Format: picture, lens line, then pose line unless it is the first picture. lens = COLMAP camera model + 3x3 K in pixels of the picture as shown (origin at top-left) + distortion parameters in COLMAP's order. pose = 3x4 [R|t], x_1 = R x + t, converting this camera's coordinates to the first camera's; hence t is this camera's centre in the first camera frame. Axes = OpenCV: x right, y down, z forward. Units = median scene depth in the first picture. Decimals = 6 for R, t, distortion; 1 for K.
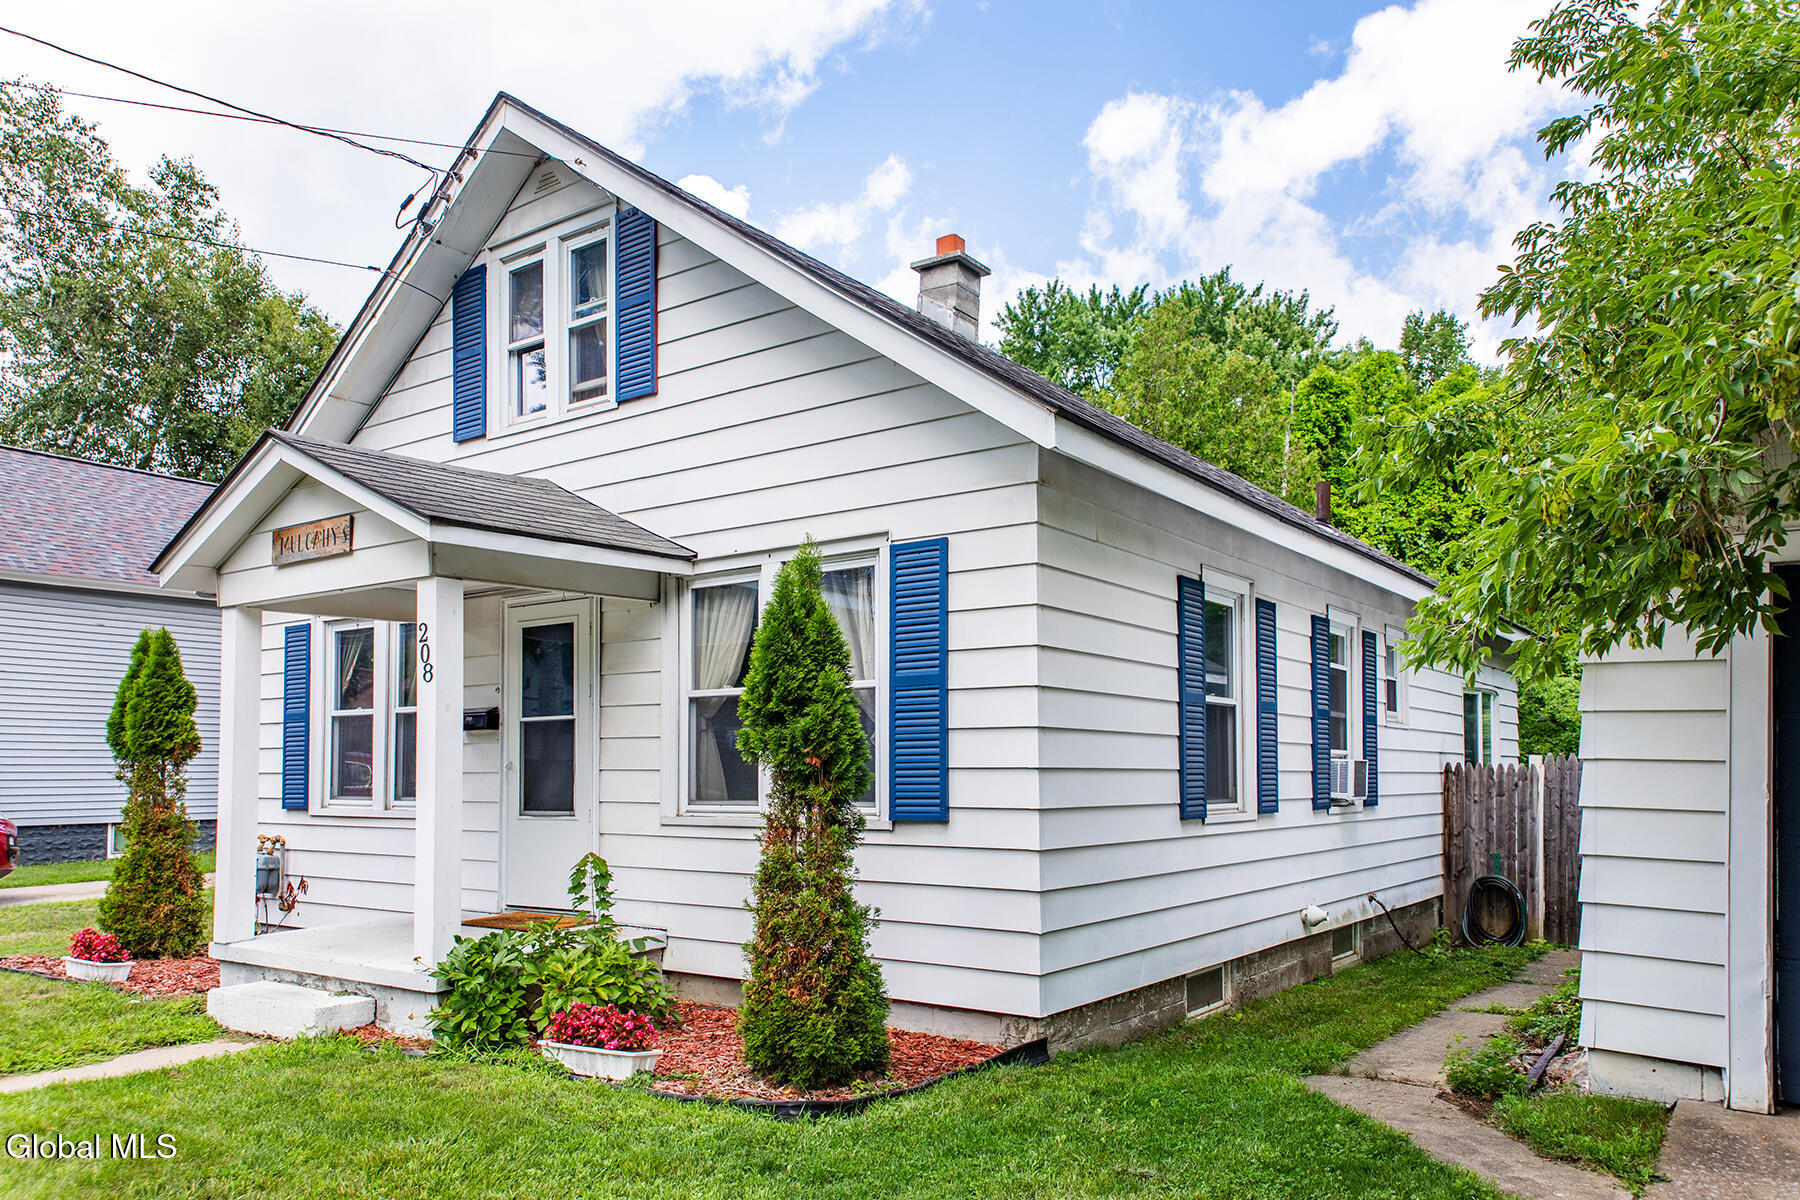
lens RADIAL K [[1242.6, 0, 900.0], [0, 1242.6, 600.0], [0, 0, 1]] dist [0.043393, -0.000845]
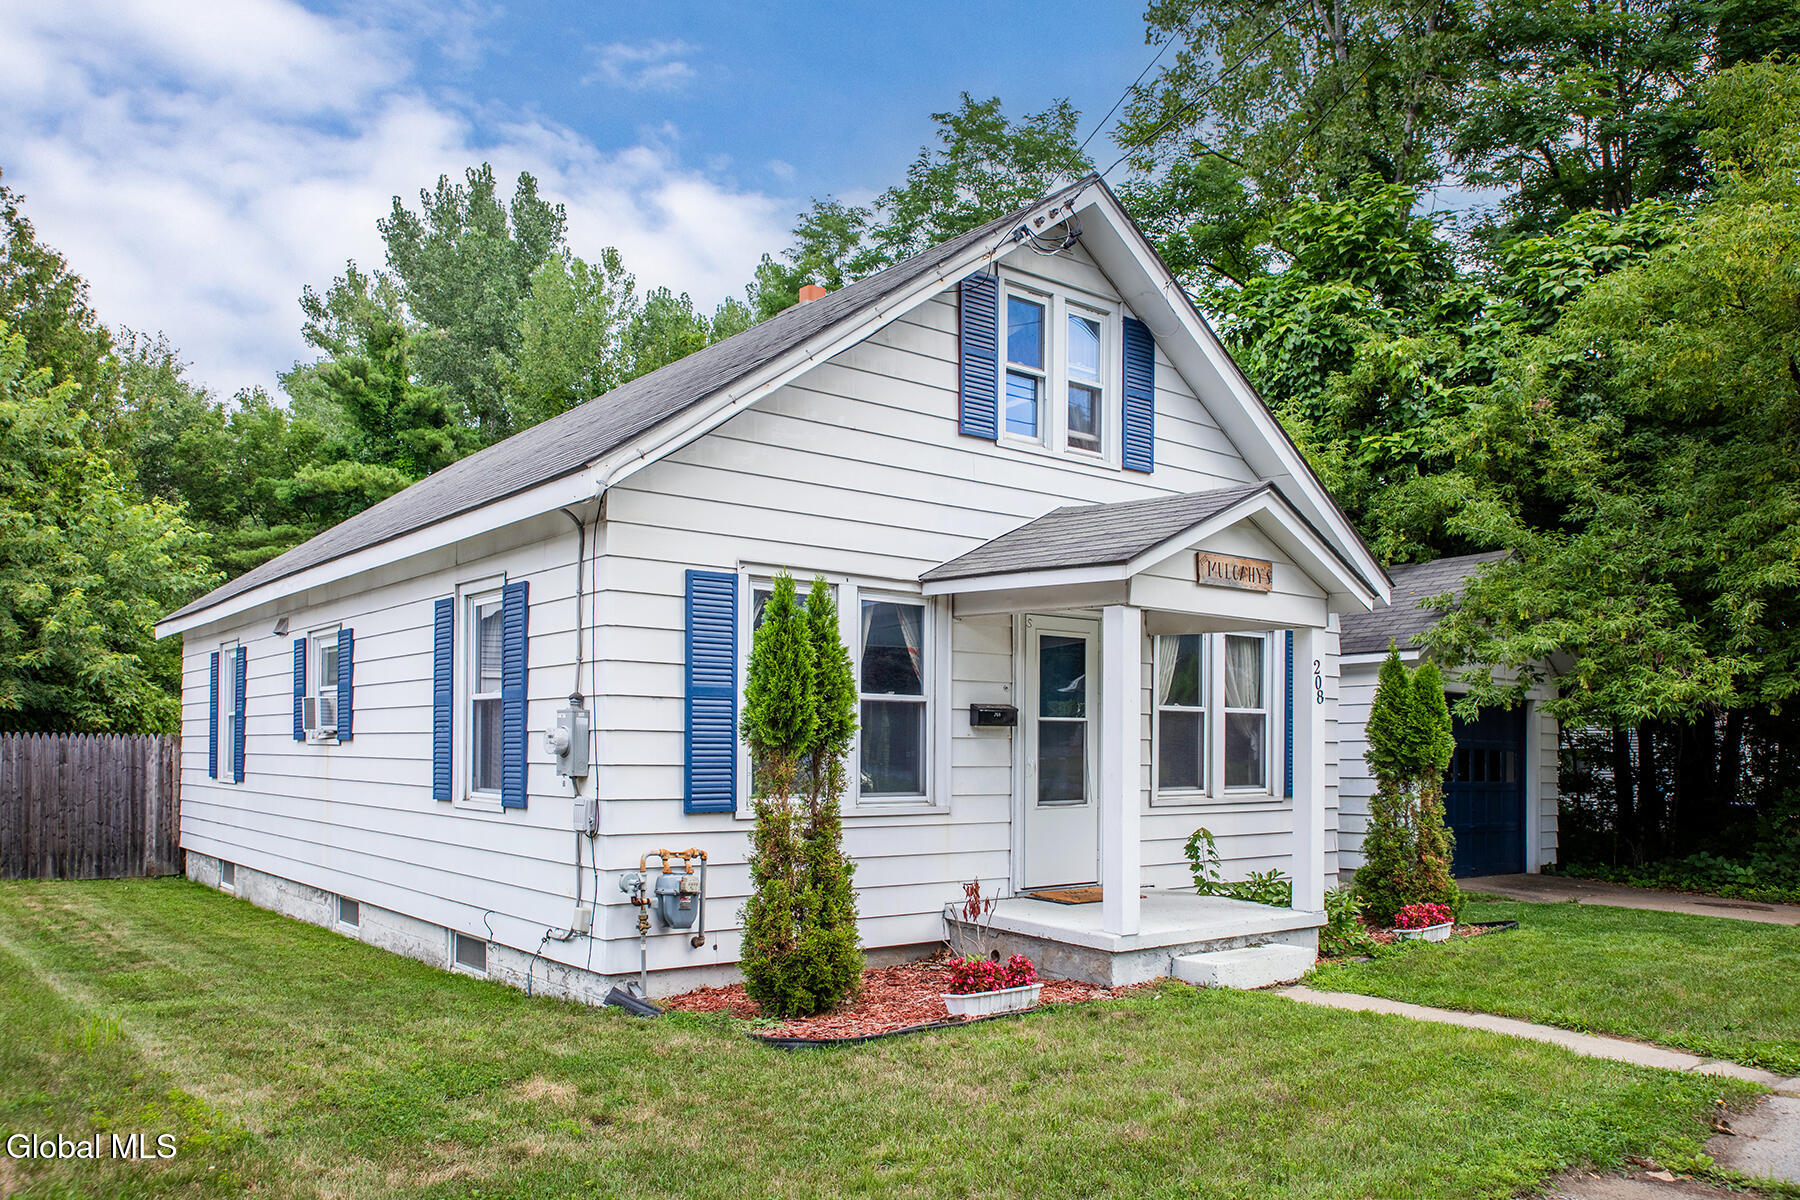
lens RADIAL K [[1321.7, 0, 902.2], [0, 1321.7, 548.0], [0, 0, 1]] dist [-0.003283, 0.000188]
pose [[0.270866, 0.156233, 0.949854, -1.463874], [-0.136160, 0.983039, -0.122863, 0.107161], [-0.952939, -0.096053, 0.287545, 0.793260]]
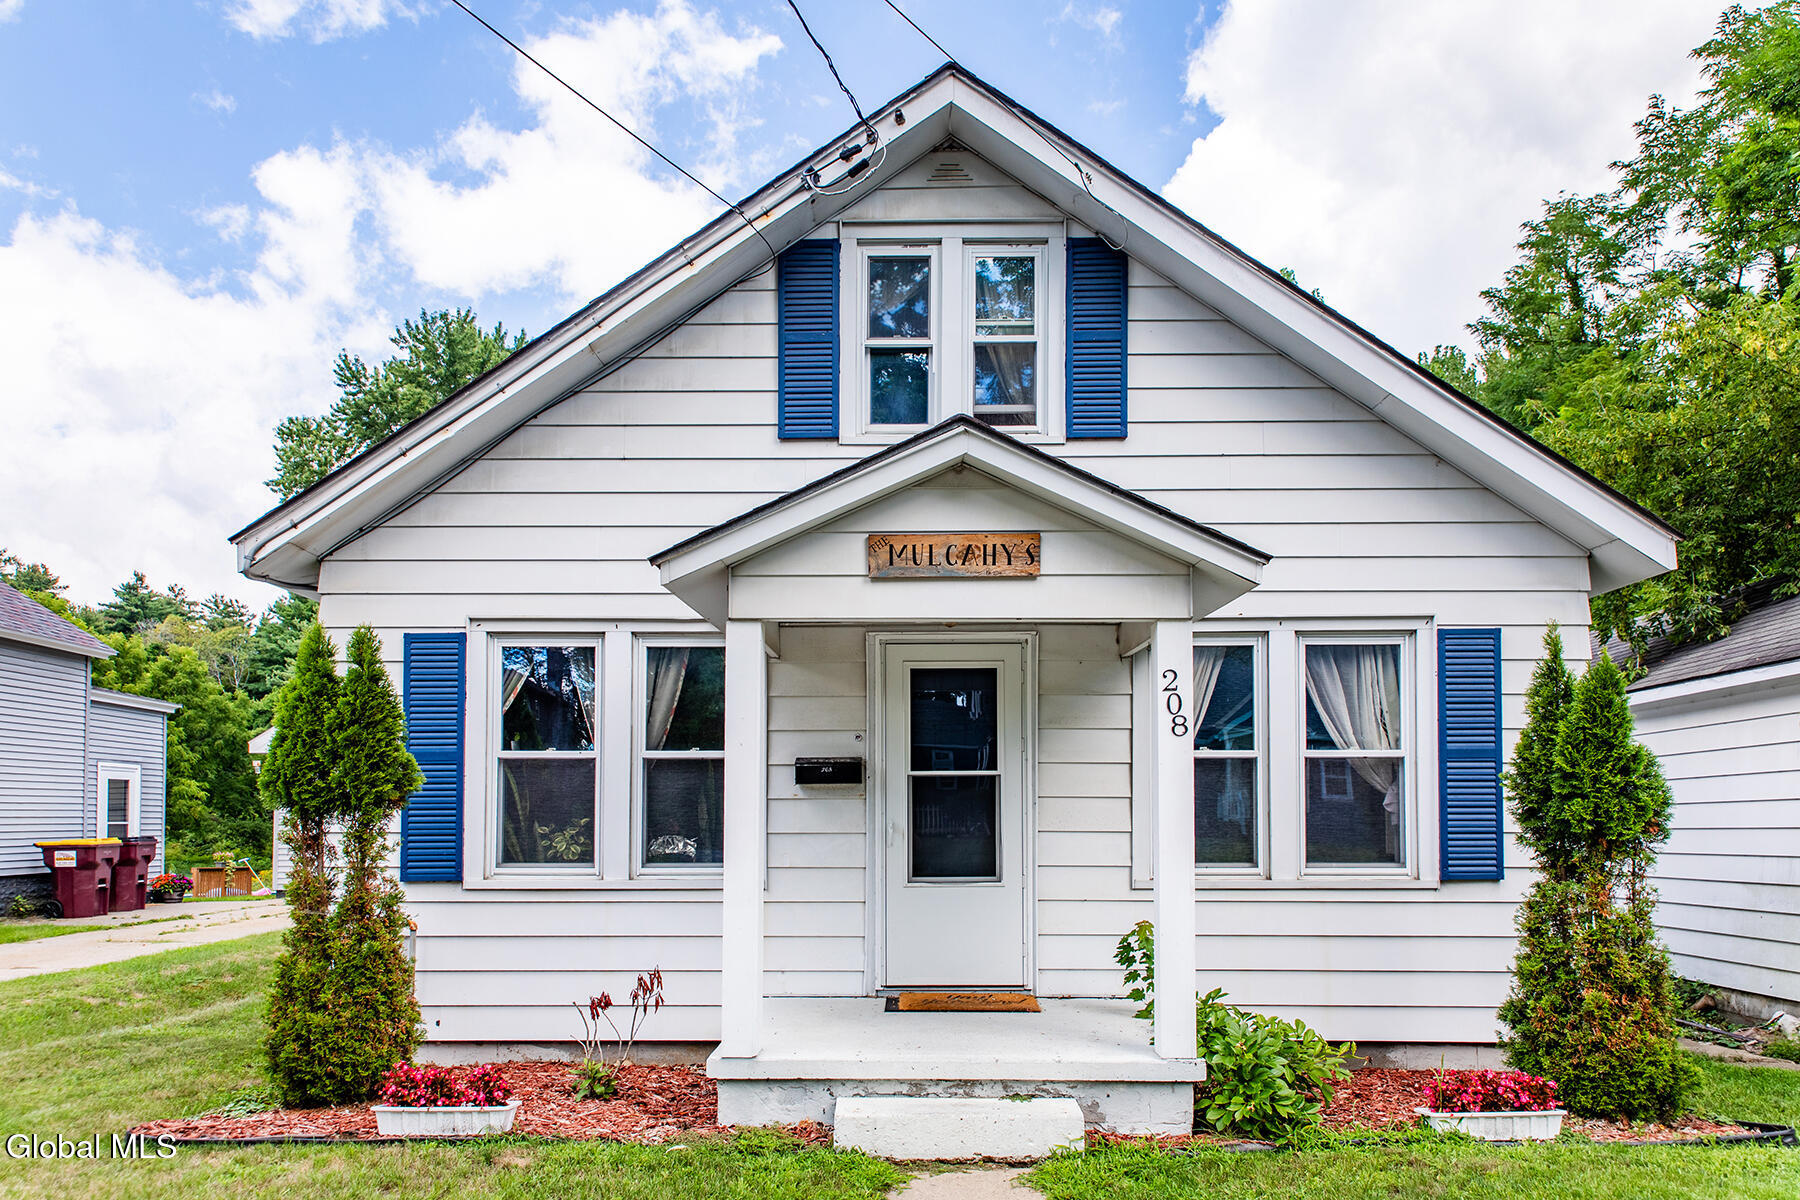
lens RADIAL K [[1194.4, 0, 929.5], [0, 1194.4, 662.7], [0, 0, 1]] dist [0.018309, 0.000566]
pose [[0.822307, 0.080178, 0.563367, -0.770727], [-0.080718, 0.996448, -0.023995, 0.037357], [-0.563290, -0.025743, 0.825858, 0.302323]]
